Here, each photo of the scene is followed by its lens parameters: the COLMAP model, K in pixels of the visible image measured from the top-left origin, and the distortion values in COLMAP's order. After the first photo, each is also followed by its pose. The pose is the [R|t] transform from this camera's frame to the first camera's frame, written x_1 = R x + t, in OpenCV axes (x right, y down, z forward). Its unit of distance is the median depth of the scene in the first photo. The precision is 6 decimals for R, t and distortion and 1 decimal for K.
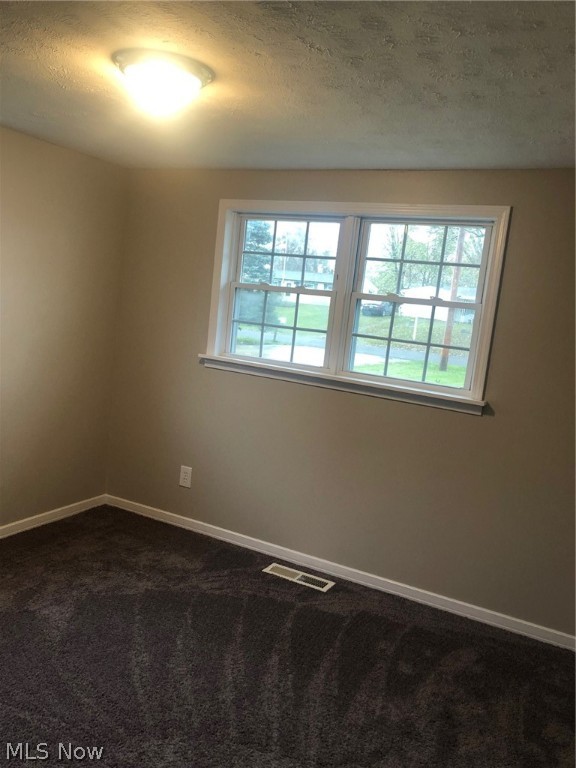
lens RADIAL K [[624.0, 0, 288.0], [0, 624.0, 384.0], [0, 0, 1]] dist [0.016455, 0.002886]
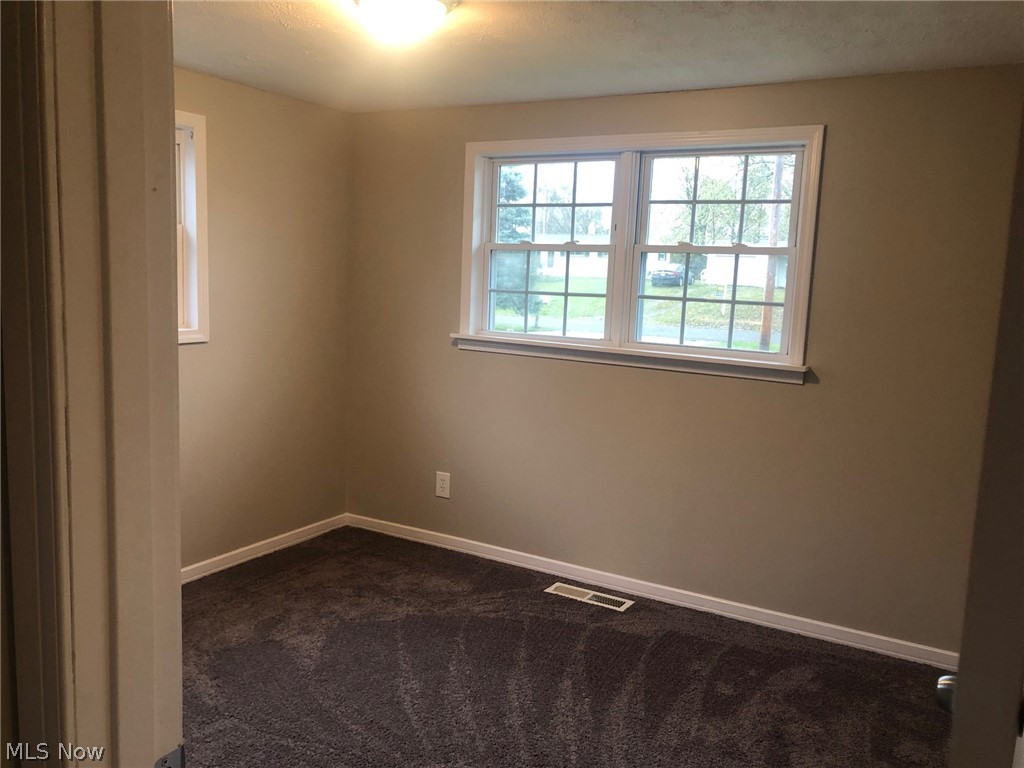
lens RADIAL K [[832.0, 0, 512.0], [0, 832.0, 384.0], [0, 0, 1]] dist [0.016455, 0.002886]
pose [[0.996923, -0.056867, -0.053958, -0.009301], [0.056705, 0.998381, -0.004520, 0.032586], [0.054128, 0.001447, 0.998533, -0.100132]]
